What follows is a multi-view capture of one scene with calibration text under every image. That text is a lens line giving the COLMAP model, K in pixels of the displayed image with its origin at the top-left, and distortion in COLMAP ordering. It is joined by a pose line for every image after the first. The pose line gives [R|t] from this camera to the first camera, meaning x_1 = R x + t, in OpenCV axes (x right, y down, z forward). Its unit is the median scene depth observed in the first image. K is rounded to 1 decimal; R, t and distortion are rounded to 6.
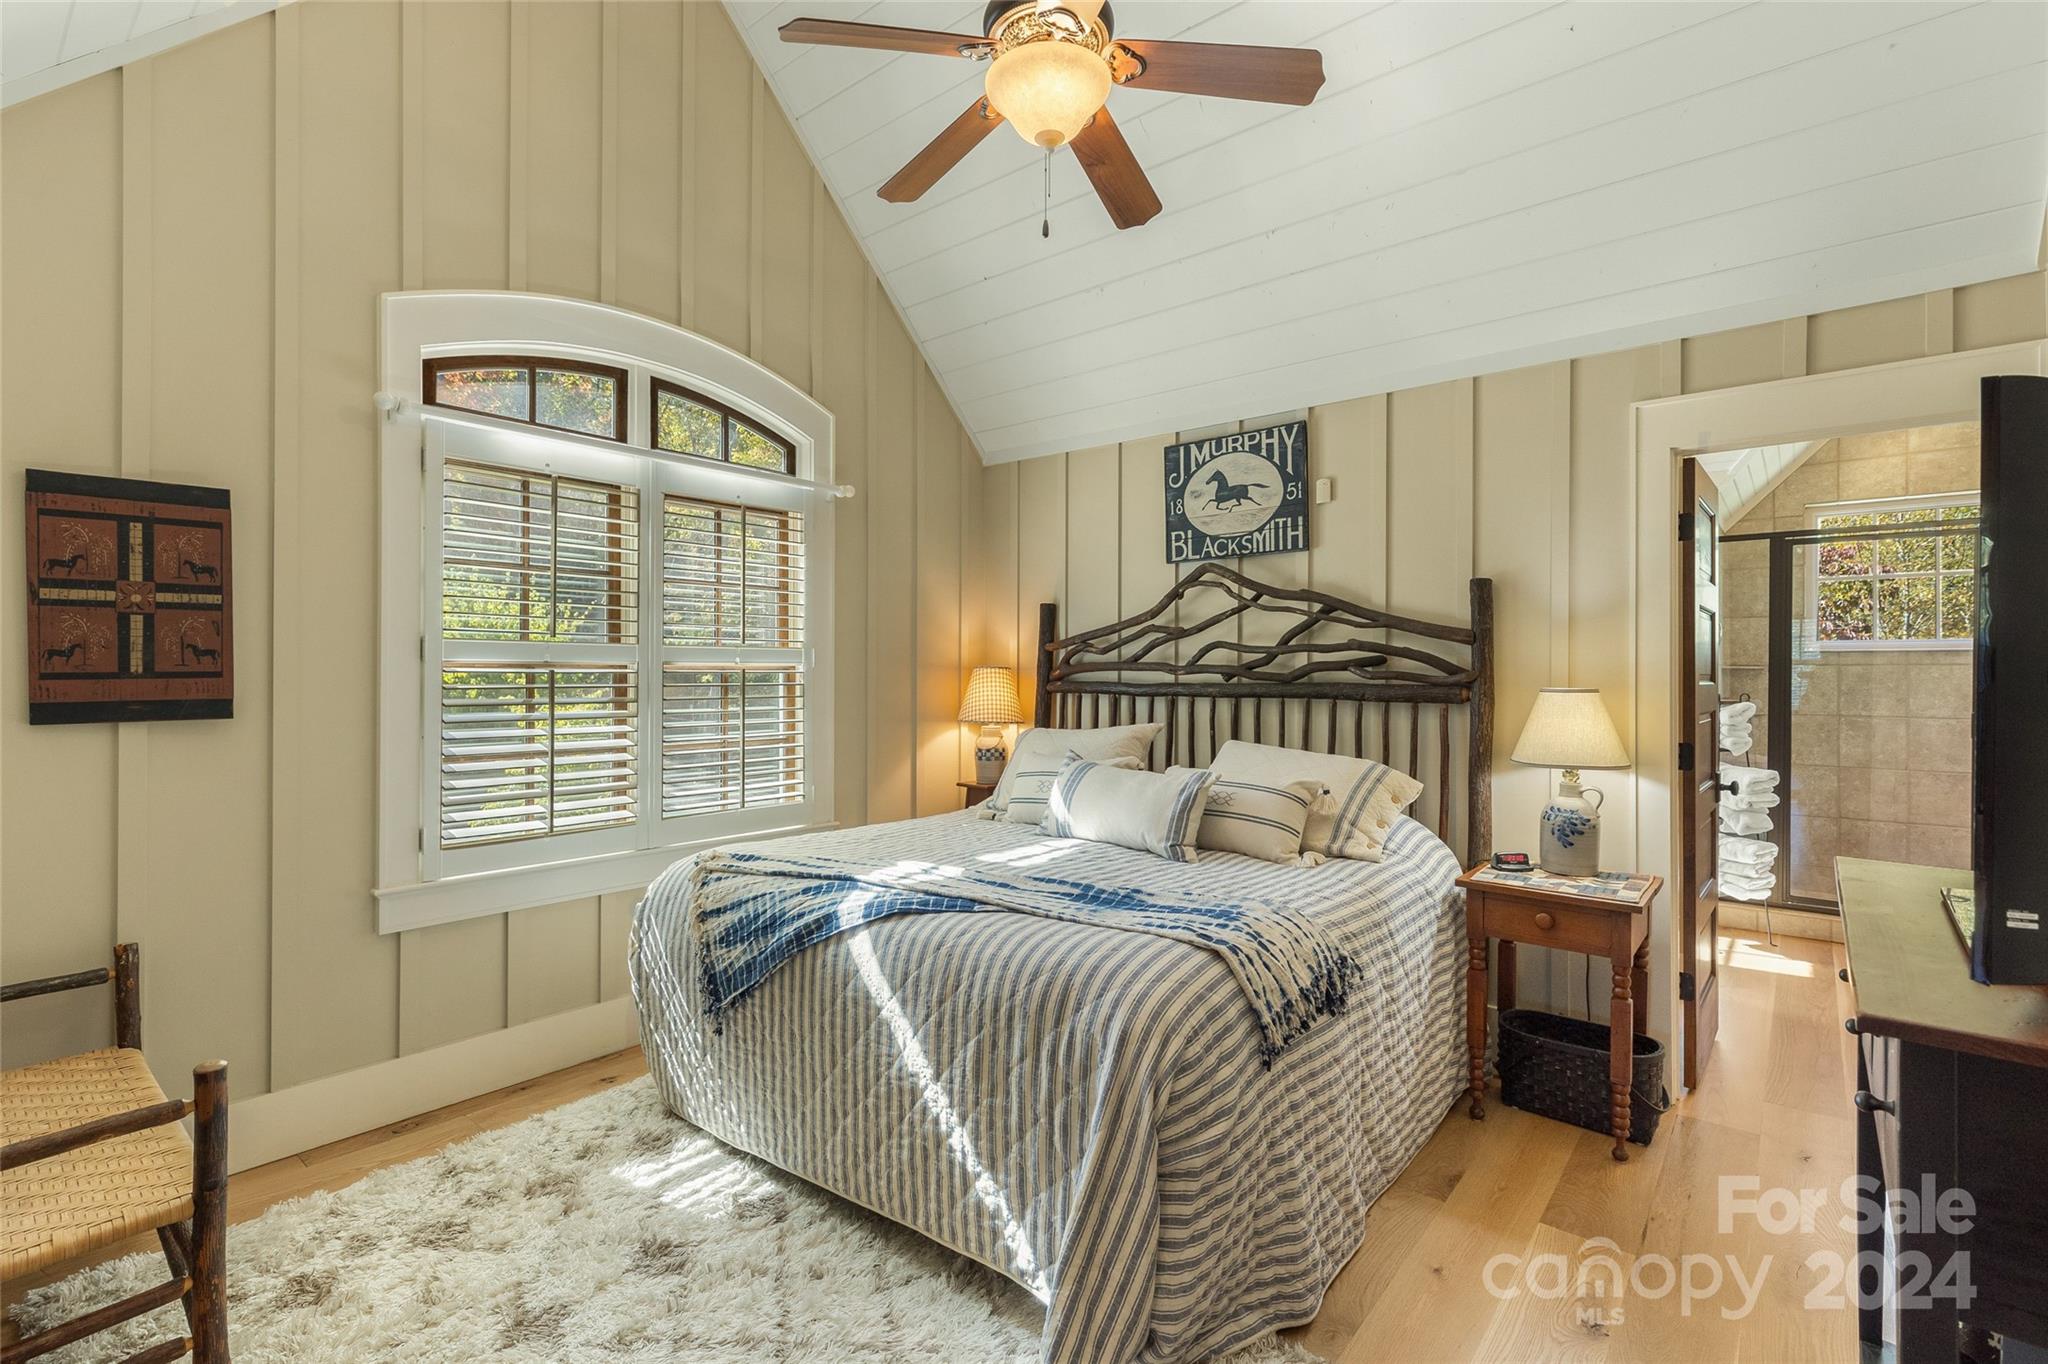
lens RADIAL K [[939.9, 0, 1030.0], [0, 939.9, 681.1], [0, 0, 1]] dist [0.004824, -0.001009]
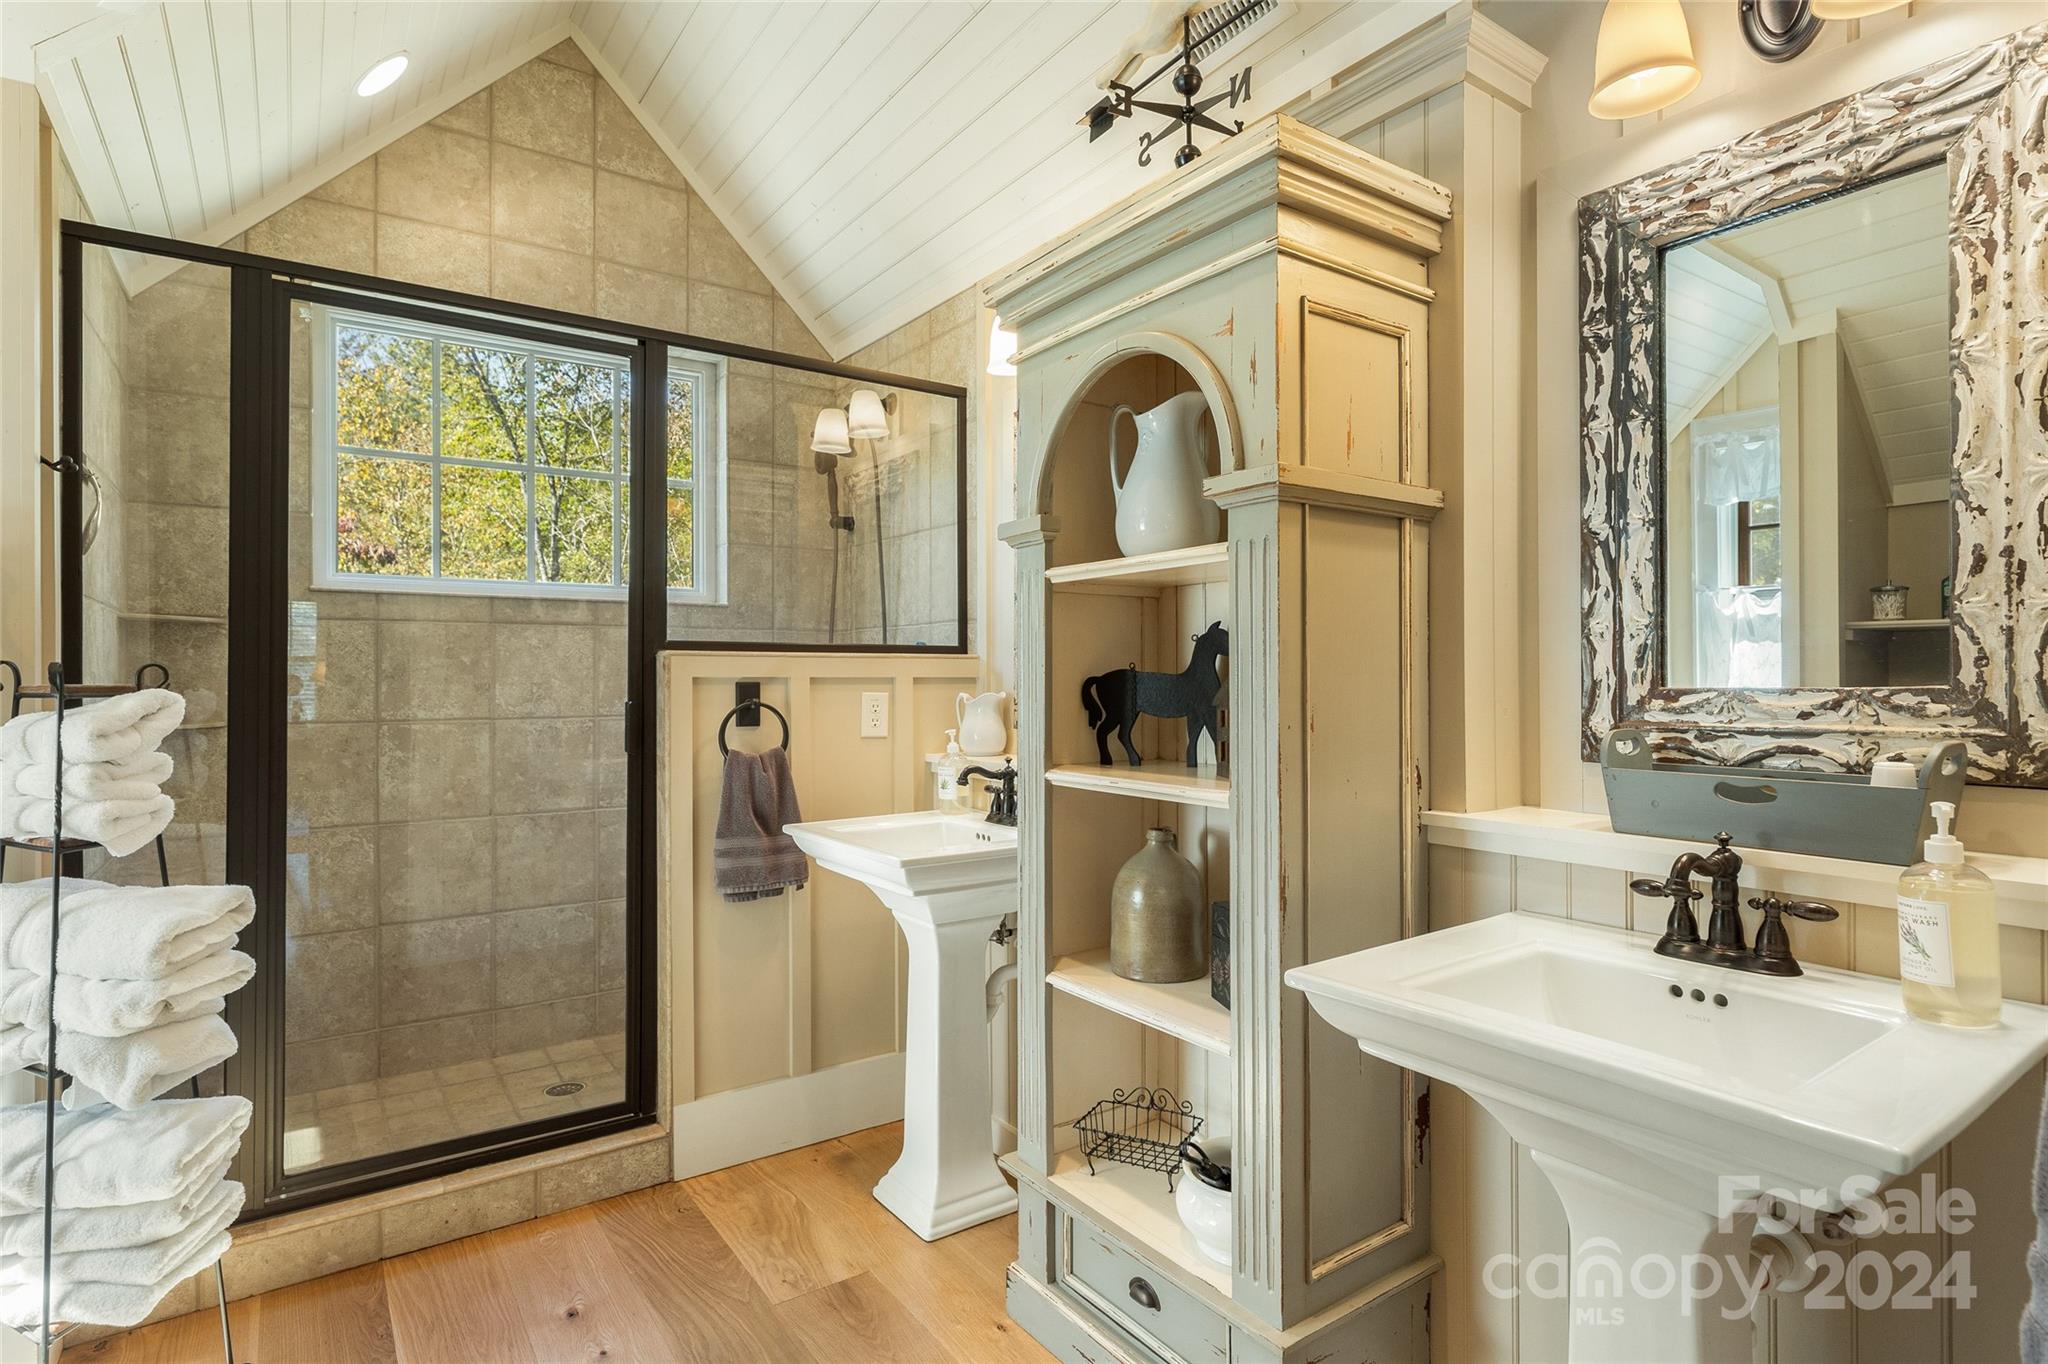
lens RADIAL K [[1023.6, 0, 1066.7], [0, 1023.6, 668.1], [0, 0, 1]] dist [0.003425, 0.000050]
pose [[0.232896, 0.010889, 0.972441, 0.430810], [0.009365, 0.999866, -0.013439, 0.020224], [-0.972457, 0.012236, 0.232763, 0.538318]]
